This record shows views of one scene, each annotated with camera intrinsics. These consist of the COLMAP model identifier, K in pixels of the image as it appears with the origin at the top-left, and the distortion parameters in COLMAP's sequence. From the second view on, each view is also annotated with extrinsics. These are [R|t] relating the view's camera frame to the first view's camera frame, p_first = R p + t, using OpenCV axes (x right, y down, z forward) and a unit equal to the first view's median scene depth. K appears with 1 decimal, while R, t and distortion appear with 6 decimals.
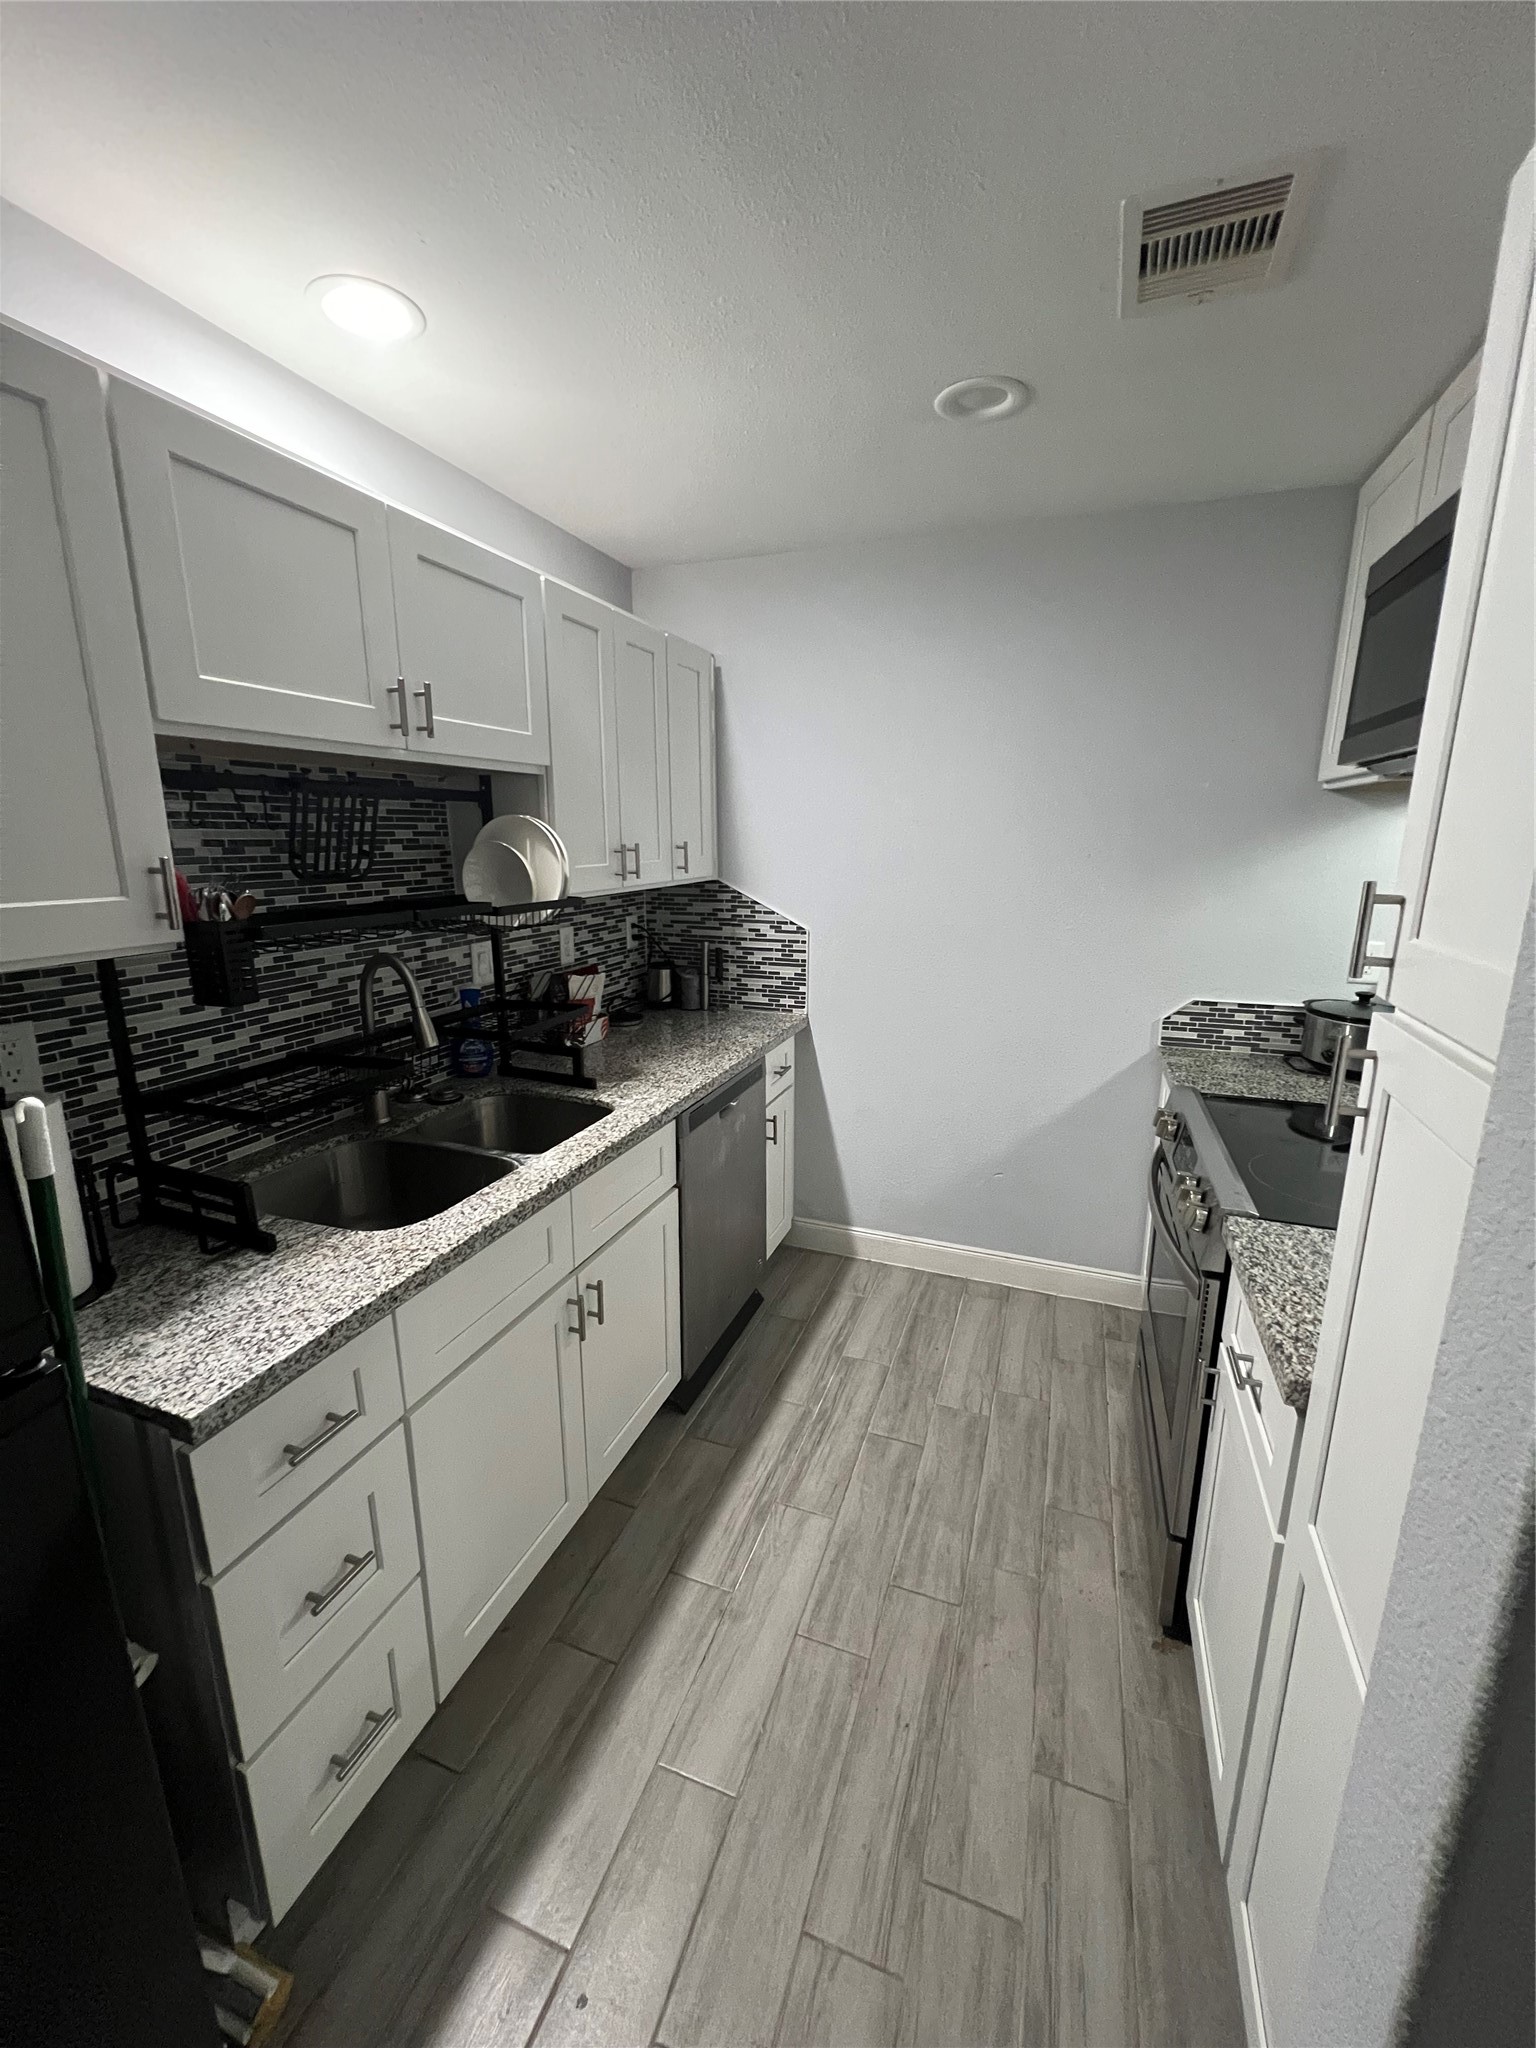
lens RADIAL K [[815.4, 0, 773.7], [0, 815.4, 1023.3], [0, 0, 1]] dist [-0.003129, 0.000352]
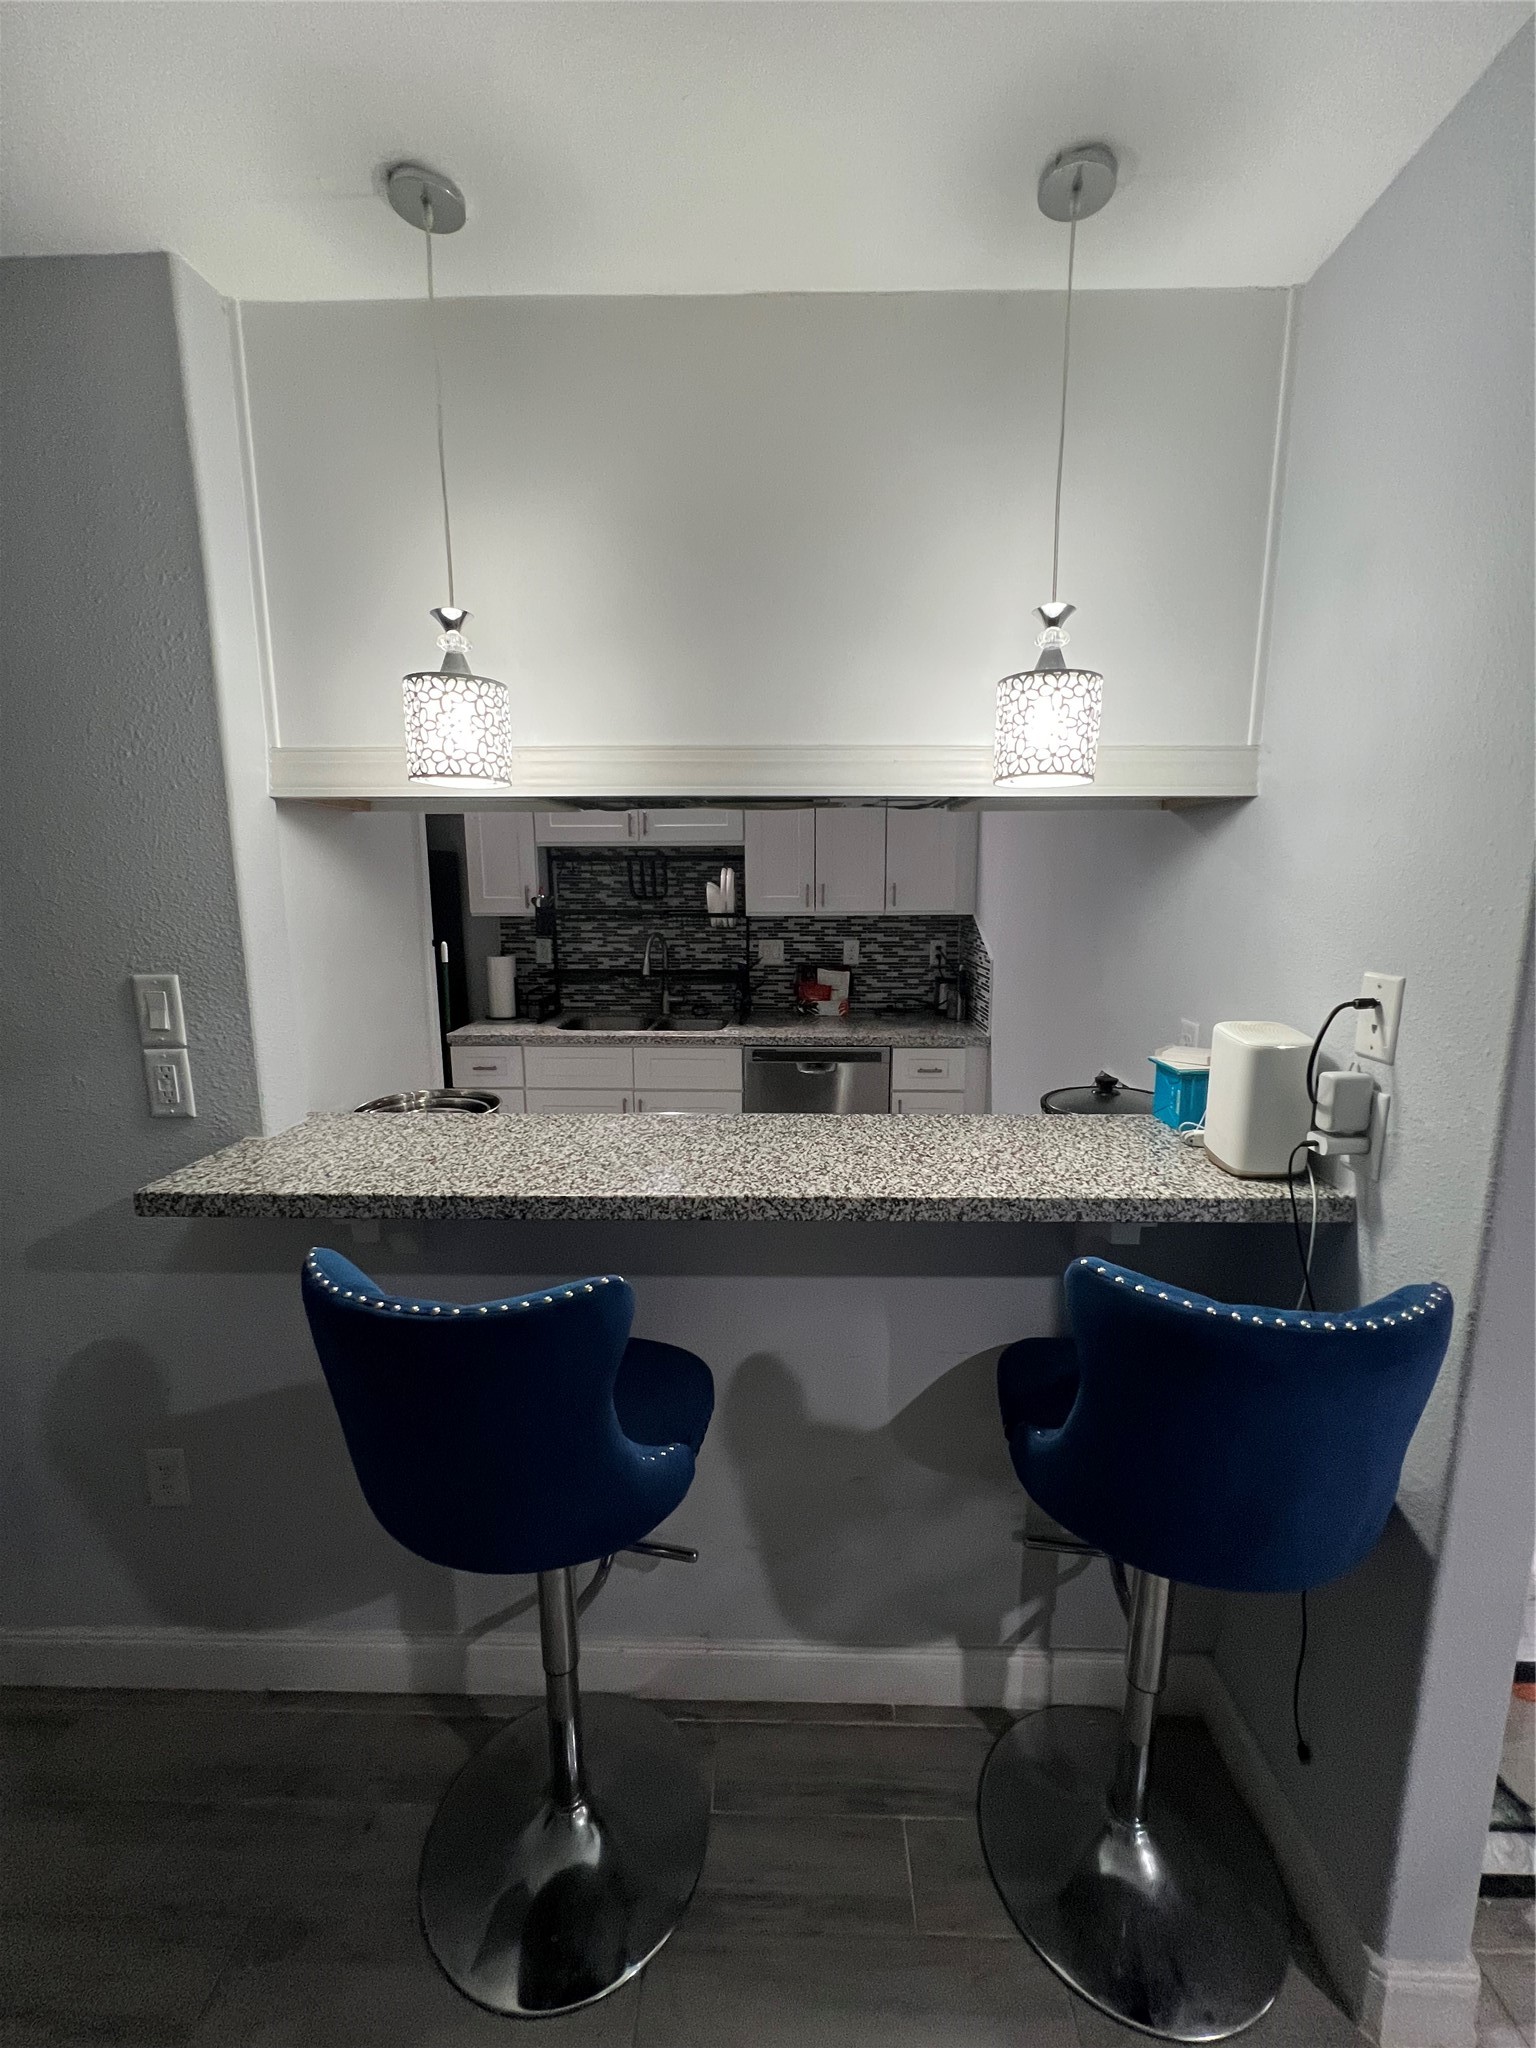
lens RADIAL K [[815.4, 0, 771.1], [0, 815.4, 1019.6], [0, 0, 1]] dist [-0.003129, 0.000352]
pose [[0.324720, 0.152714, -0.933400, 1.477552], [-0.213038, 0.973328, 0.085133, -0.095156], [0.921505, 0.171205, 0.348593, 0.489966]]
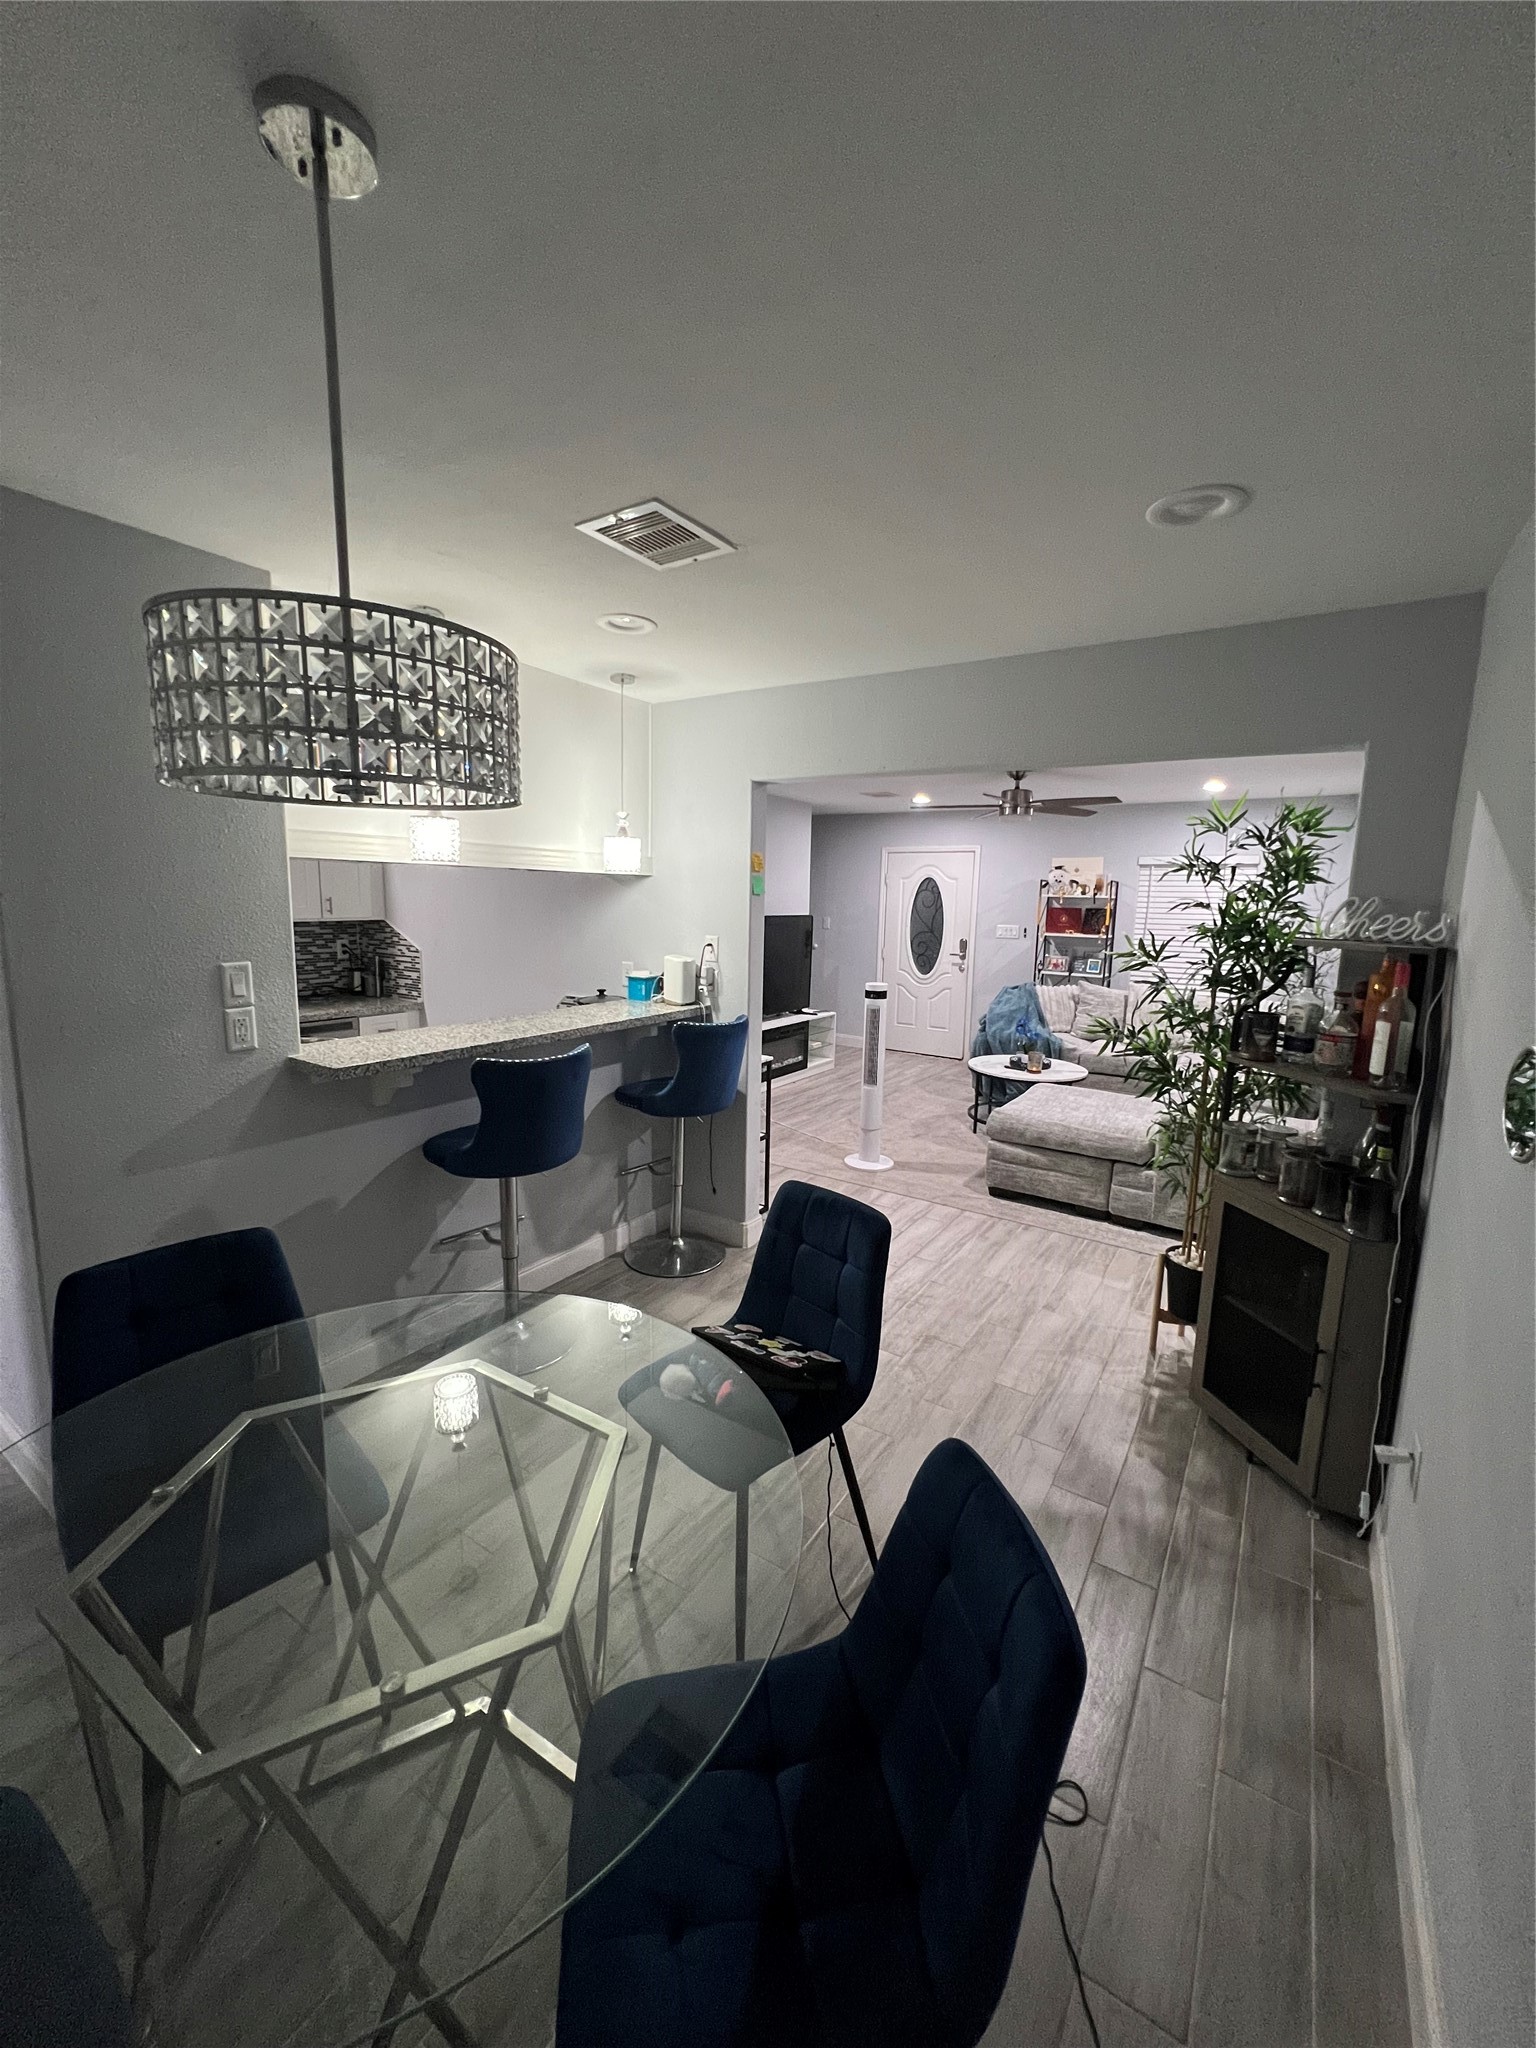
lens RADIAL K [[815.4, 0, 770.6], [0, 815.4, 1018.1], [0, 0, 1]] dist [-0.003129, 0.000352]
pose [[0.974890, 0.052472, -0.216415, 1.637267], [-0.070223, 0.994695, -0.075164, 0.146943], [0.211323, 0.088474, 0.973404, -0.694652]]
